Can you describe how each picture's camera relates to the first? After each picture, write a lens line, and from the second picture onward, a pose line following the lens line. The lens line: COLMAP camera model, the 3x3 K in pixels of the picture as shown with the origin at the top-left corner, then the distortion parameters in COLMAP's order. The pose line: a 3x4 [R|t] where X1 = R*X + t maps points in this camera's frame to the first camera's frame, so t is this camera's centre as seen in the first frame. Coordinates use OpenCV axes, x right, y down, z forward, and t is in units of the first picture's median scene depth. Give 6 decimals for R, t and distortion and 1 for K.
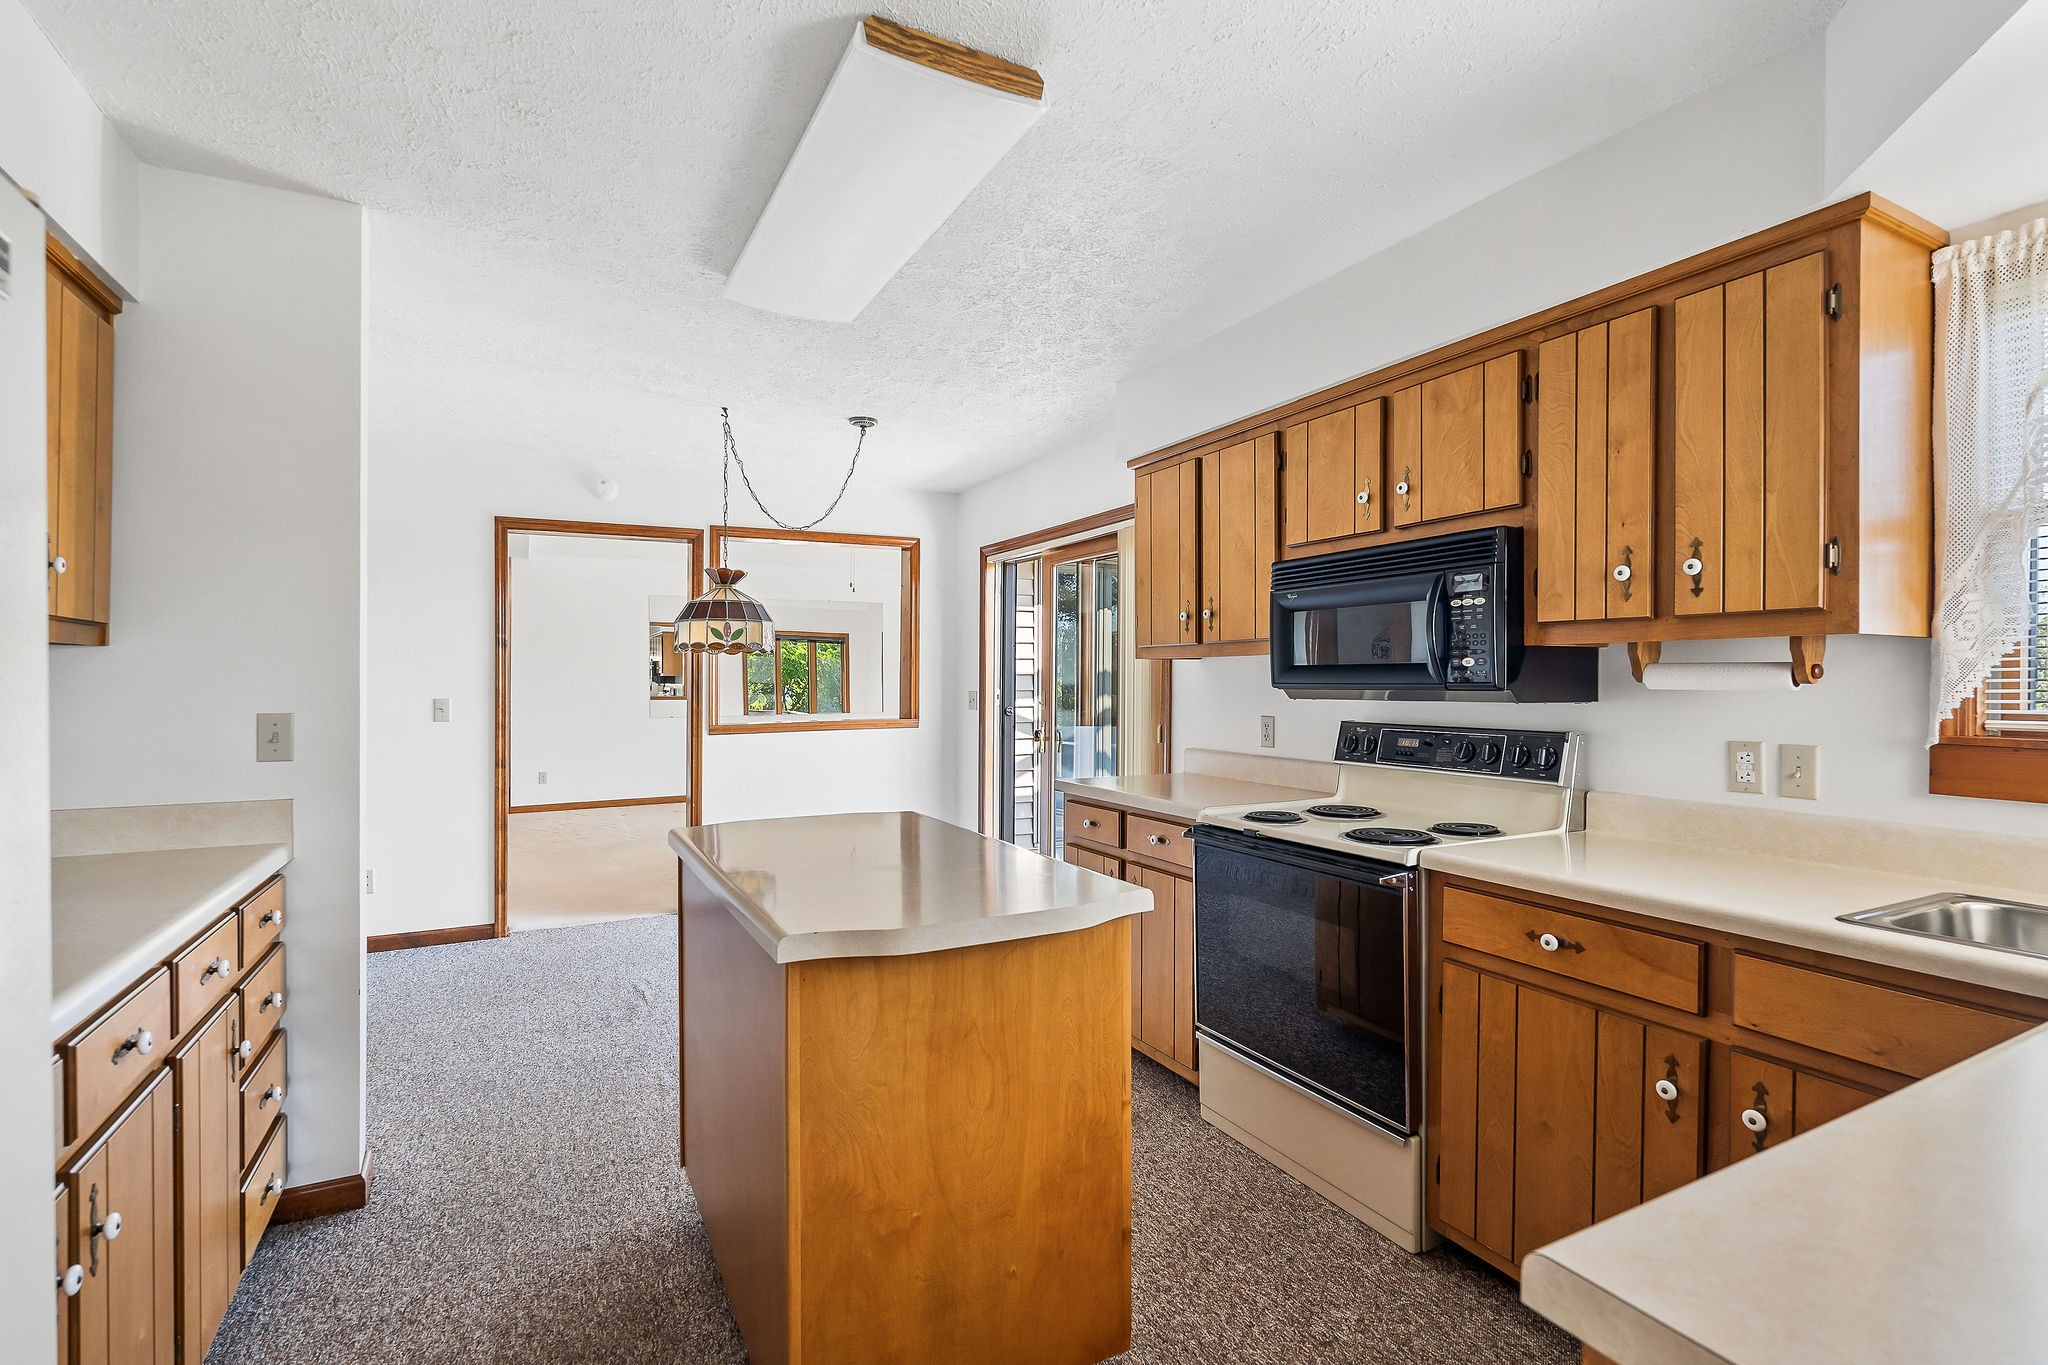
lens RADIAL K [[953.7, 0, 1032.1], [0, 953.7, 682.8], [0, 0, 1]] dist [0.003361, -0.000775]
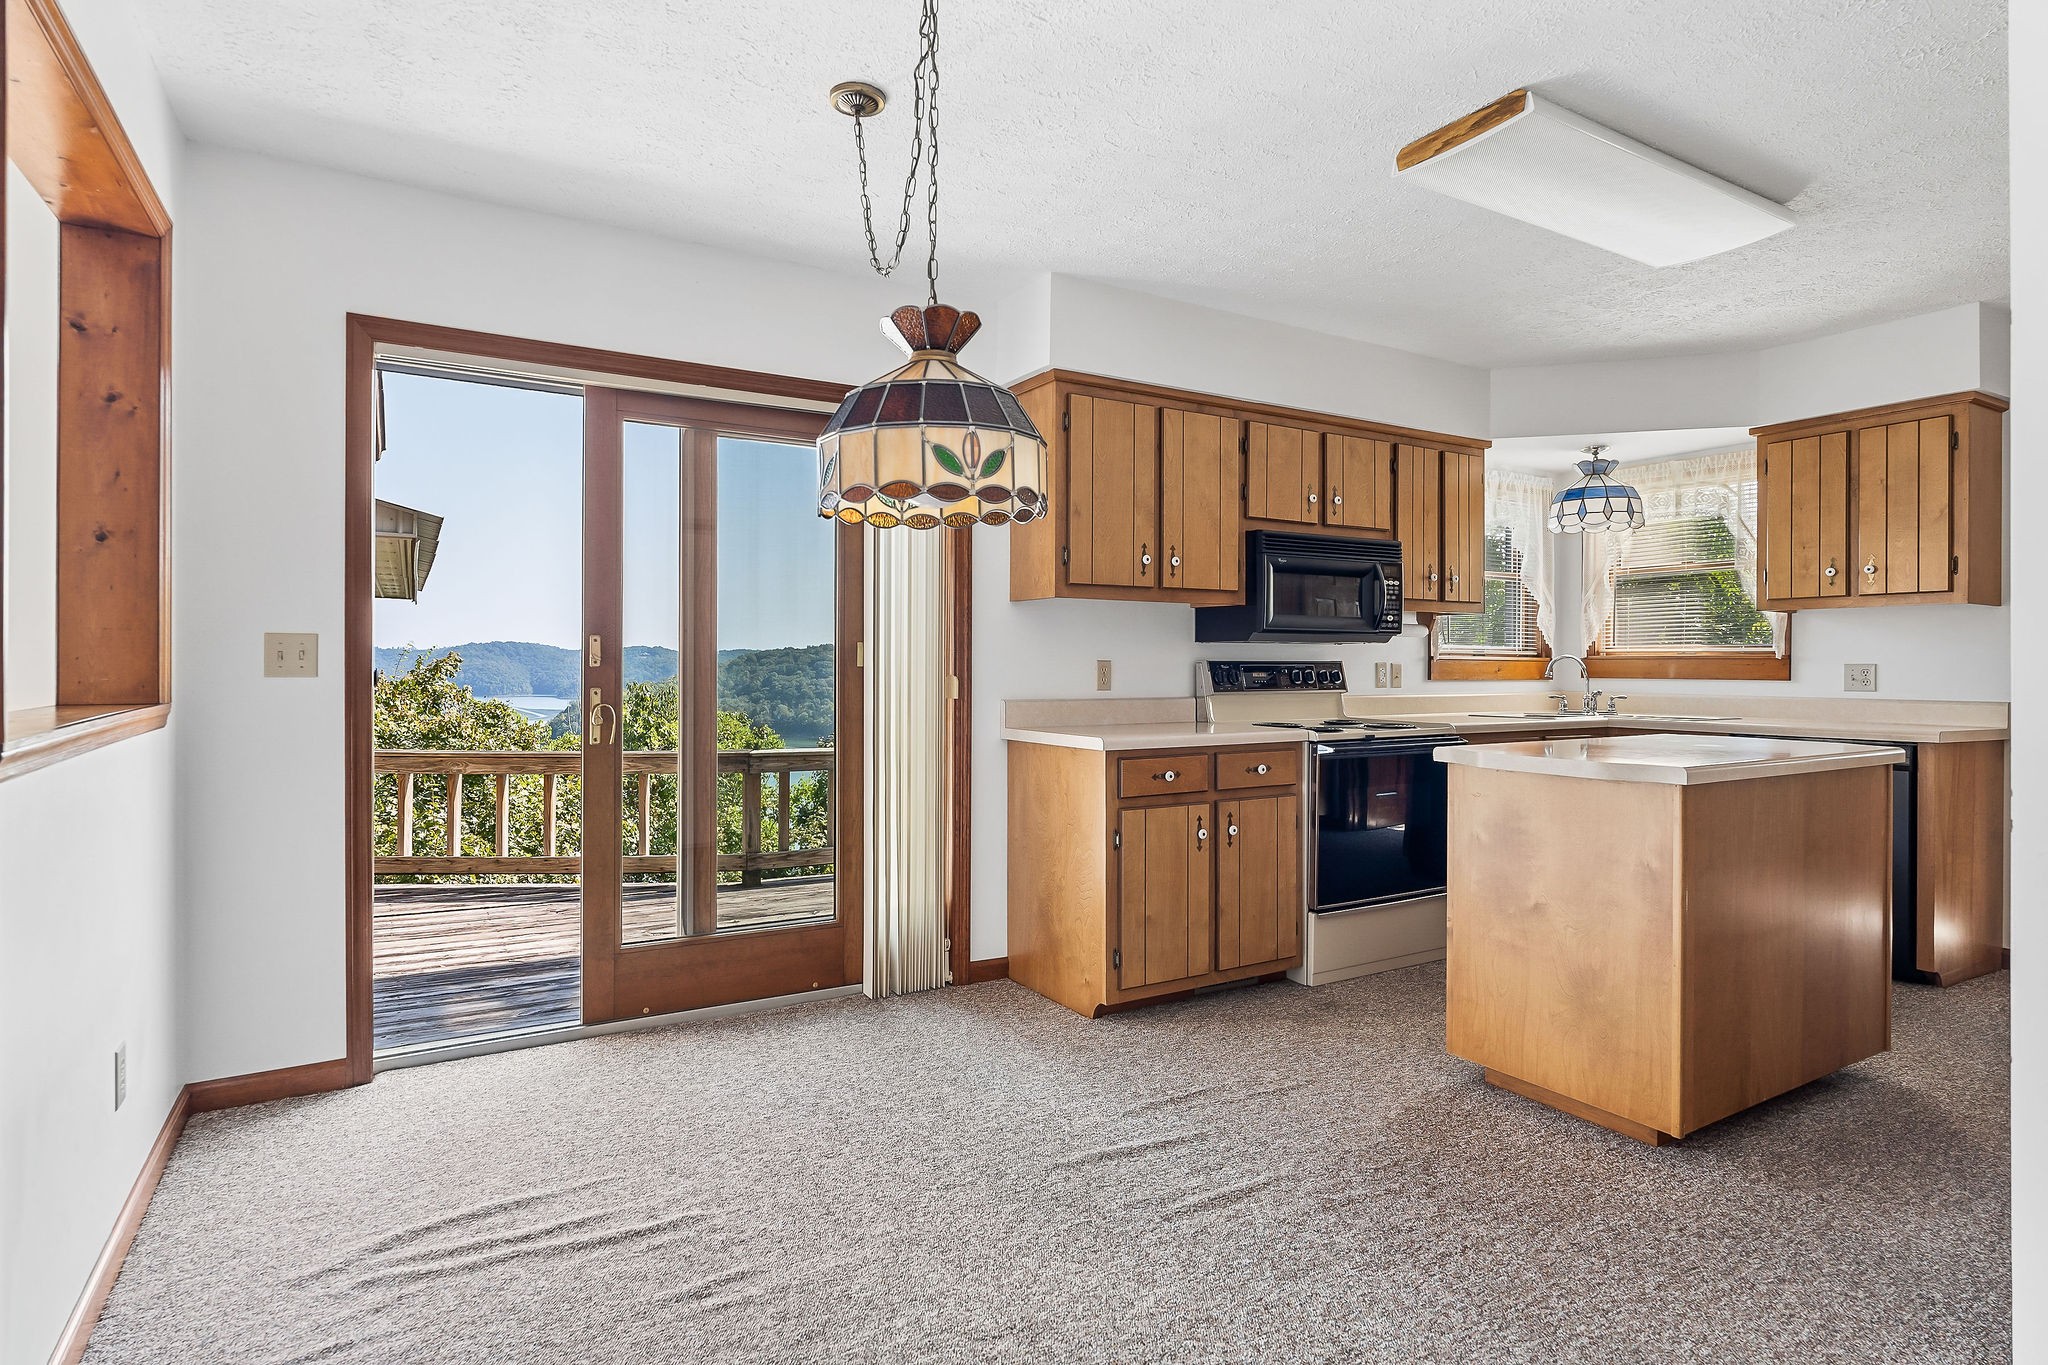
lens RADIAL K [[1065.4, 0, 1024.1], [0, 1065.4, 667.1], [0, 0, 1]] dist [-0.002558, -0.000223]
pose [[-0.042943, -0.004232, 0.999069, -1.485039], [0.000411, 0.999991, 0.004254, 0.059911], [-0.999077, 0.000594, -0.042941, 1.838376]]
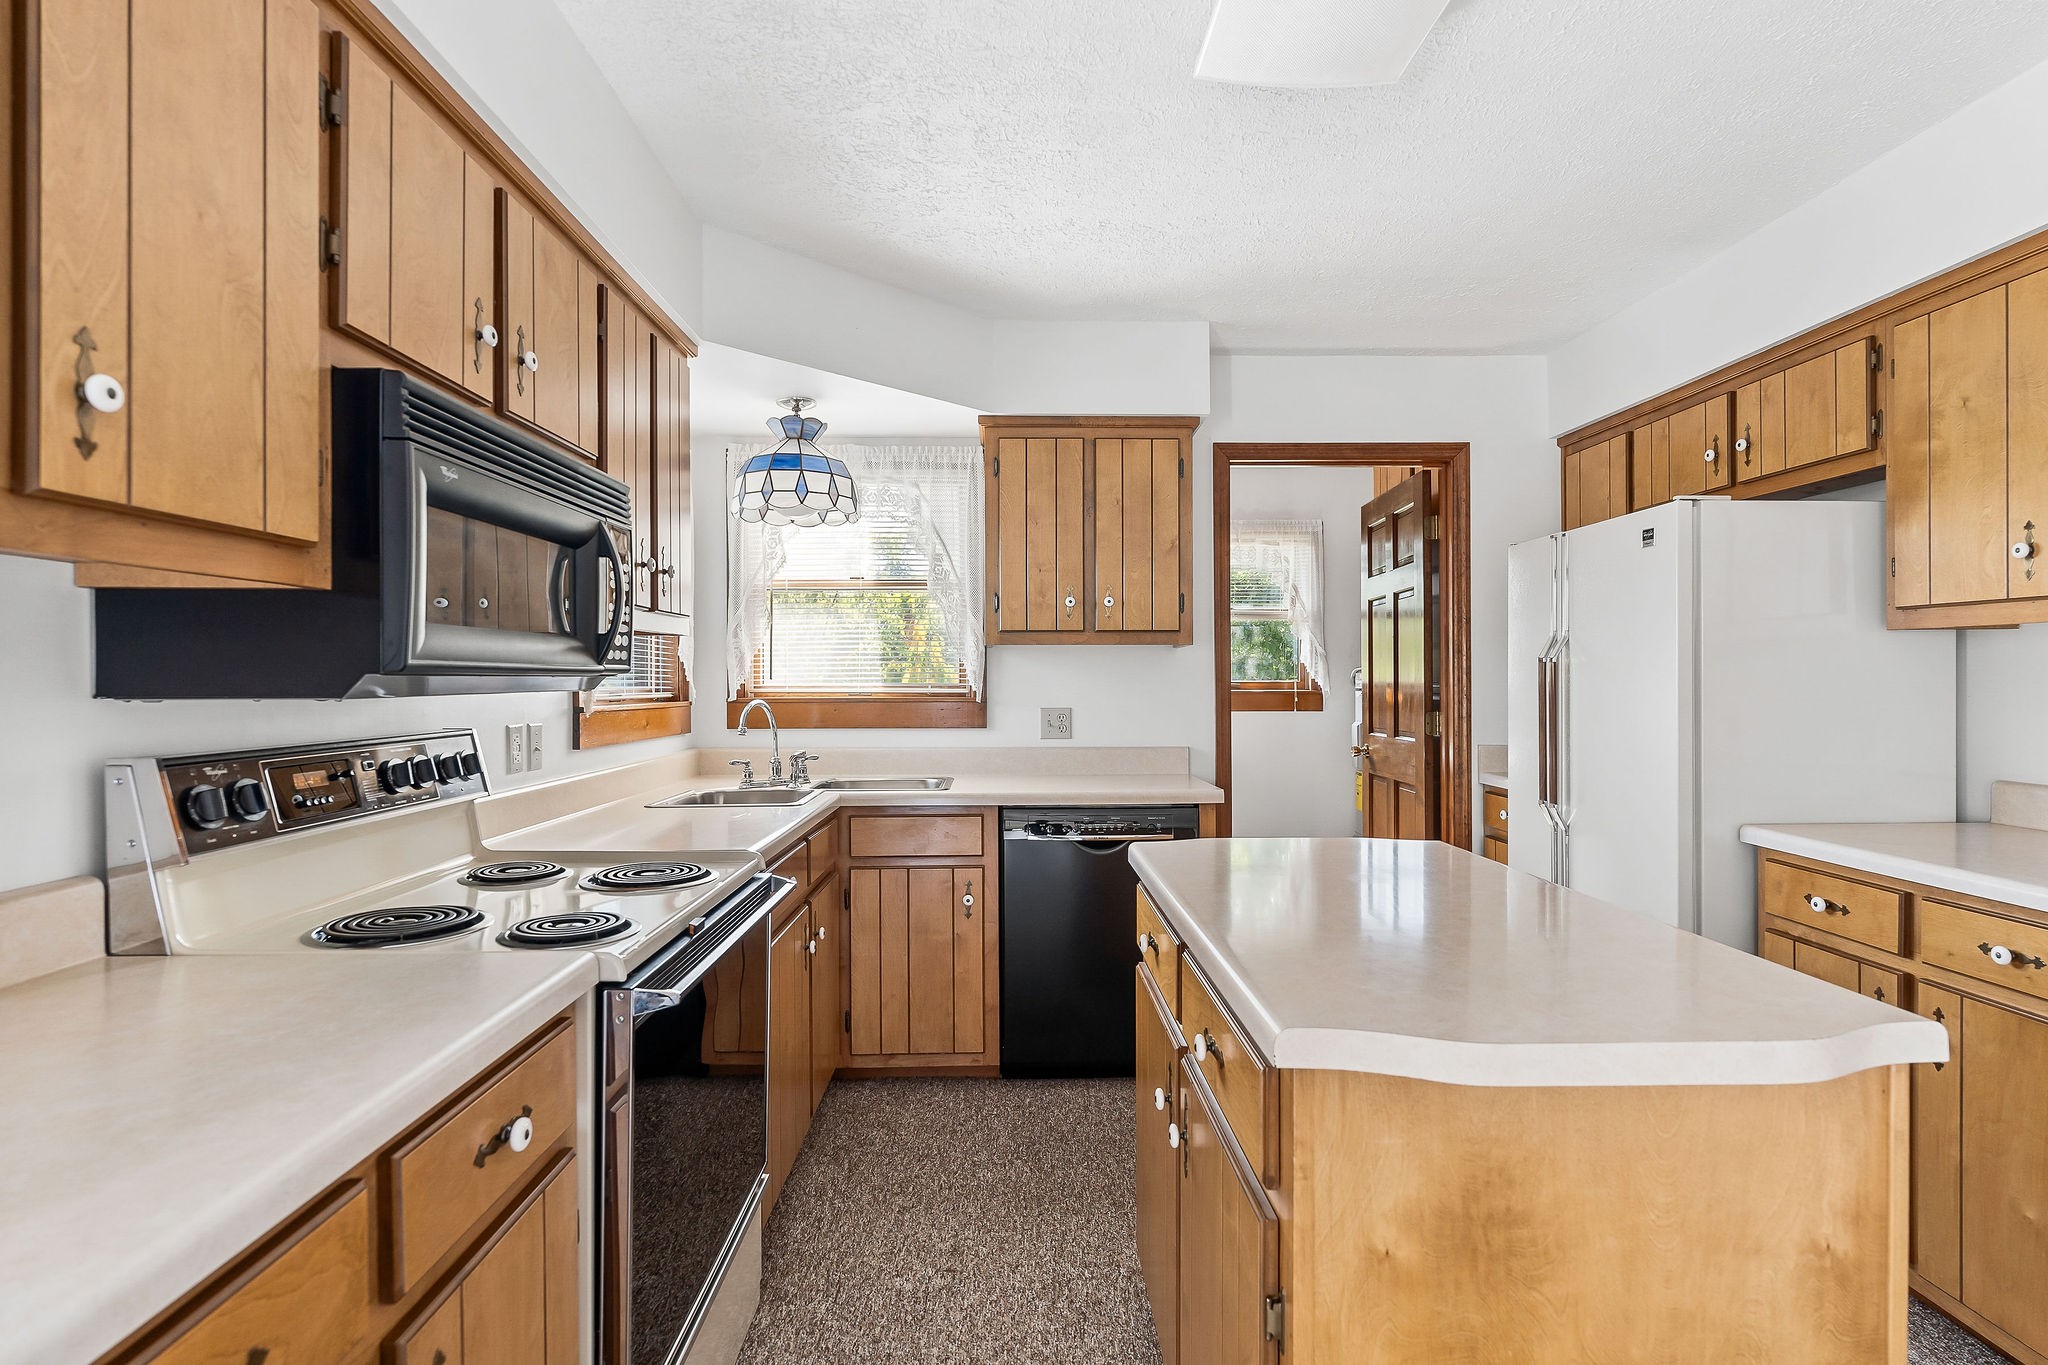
lens RADIAL K [[1023.9, 0, 1029.5], [0, 1023.9, 685.1], [0, 0, 1]] dist [-0.003836, 0.000626]
pose [[-0.890224, -0.002371, 0.455516, -0.262119], [0.001387, 0.999968, 0.007915, 0.010432], [-0.455520, 0.007679, -0.890192, 1.714593]]
